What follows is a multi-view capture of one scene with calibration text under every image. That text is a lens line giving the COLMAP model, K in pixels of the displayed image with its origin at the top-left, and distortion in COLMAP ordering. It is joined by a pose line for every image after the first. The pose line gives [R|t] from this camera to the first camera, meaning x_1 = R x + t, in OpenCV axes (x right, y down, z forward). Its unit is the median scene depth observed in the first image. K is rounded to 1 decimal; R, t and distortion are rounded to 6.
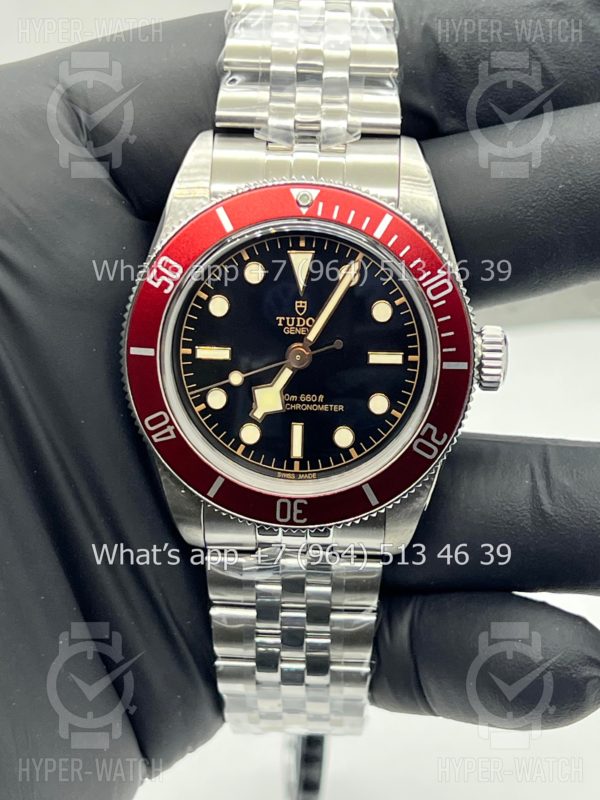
lens RADIAL K [[1815.0, 0, 303.7], [0, 1815.0, 397.8], [0, 0, 1]] dist [0.210597, 0.000000]
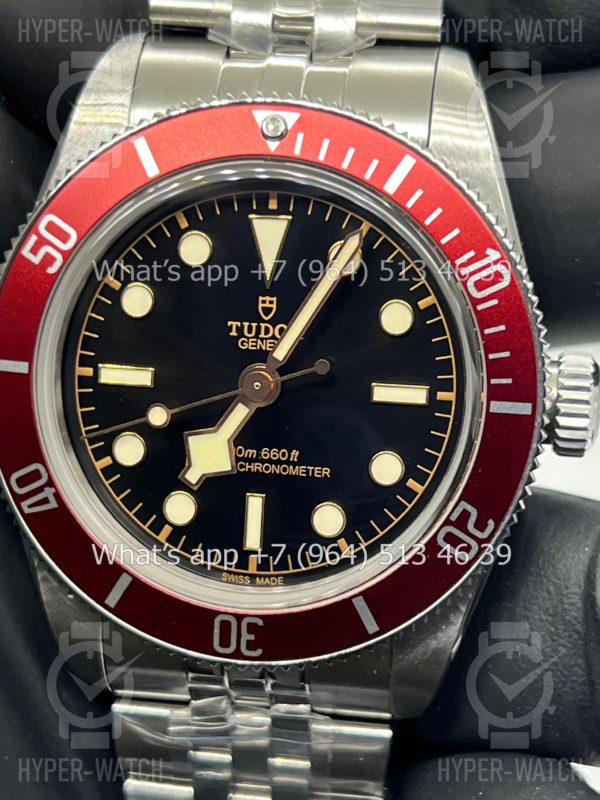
lens RADIAL K [[1815.0, 0, 310.9], [0, 1815.0, 421.2], [0, 0, 1]] dist [0.210597, 0.000000]
pose [[0.995146, 0.040966, -0.089474, 0.070657], [-0.047948, 0.995851, -0.077341, 0.036674], [0.085934, 0.081256, 0.992982, 0.384700]]
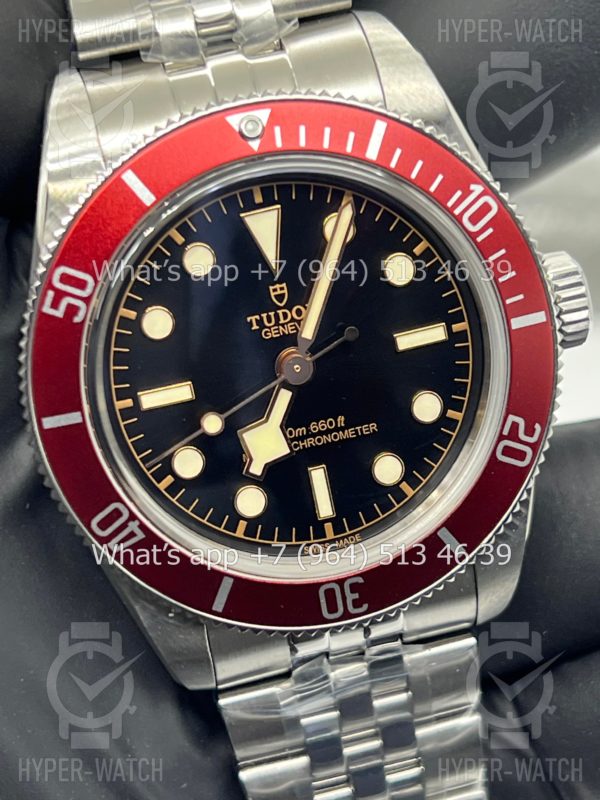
lens RADIAL K [[1815.0, 0, 294.1], [0, 1815.0, 402.6], [0, 0, 1]] dist [0.210597, 0.000000]
pose [[0.955332, -0.253782, 0.151445, -0.105574], [0.257659, 0.966216, -0.006218, -0.006534], [-0.144751, 0.044962, 0.988446, 0.352337]]
